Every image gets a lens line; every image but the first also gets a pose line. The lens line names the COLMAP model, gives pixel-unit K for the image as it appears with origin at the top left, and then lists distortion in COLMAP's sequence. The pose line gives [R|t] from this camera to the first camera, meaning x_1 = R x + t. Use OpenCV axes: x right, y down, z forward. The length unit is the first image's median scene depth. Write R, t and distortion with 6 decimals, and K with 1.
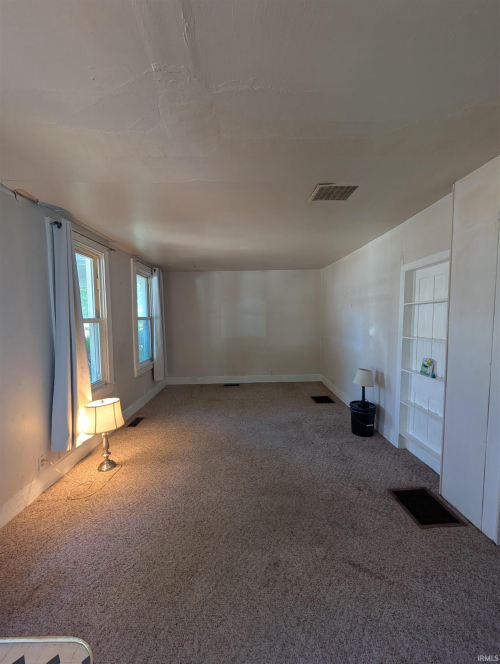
lens RADIAL K [[255.3, 0, 250.0], [0, 255.3, 332.0], [0, 0, 1]] dist [0.000677, -0.000153]
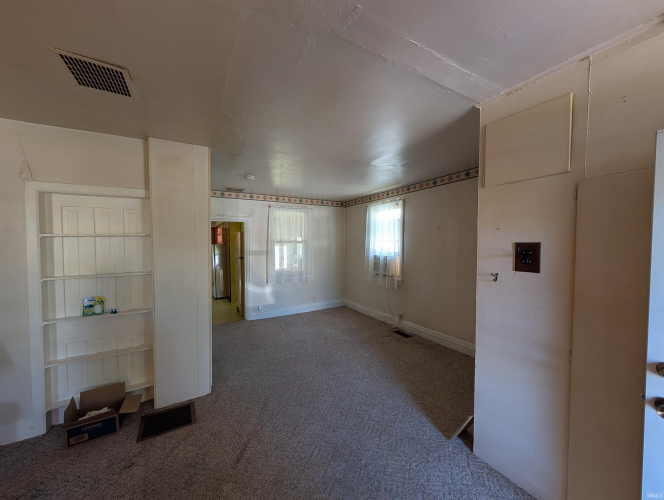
lens RADIAL K [[255.3, 0, 332.0], [0, 255.3, 250.0], [0, 0, 1]] dist [0.000677, -0.000153]
pose [[-0.471177, -0.015240, 0.881907, -0.466496], [0.069511, 0.996100, 0.054351, -0.049105], [-0.879296, 0.086911, -0.468279, 0.620993]]
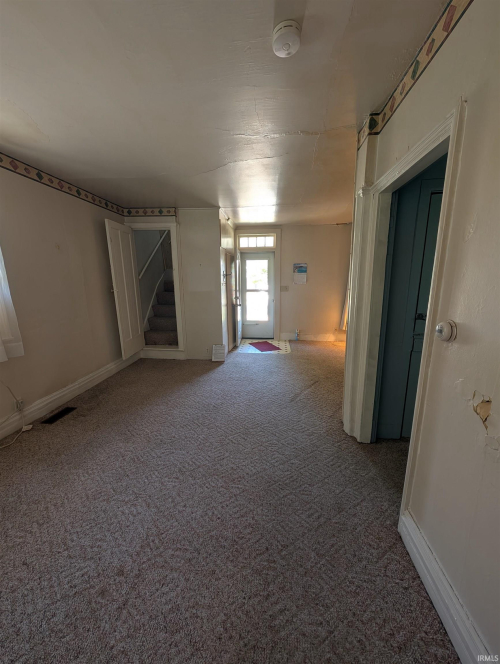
lens RADIAL K [[255.3, 0, 250.0], [0, 255.3, 332.0], [0, 0, 1]] dist [0.000677, -0.000153]
pose [[-0.147185, 0.211515, -0.966229, 1.500999], [-0.062206, 0.972955, 0.222463, 0.002278], [0.987151, 0.092848, -0.130047, 0.376923]]
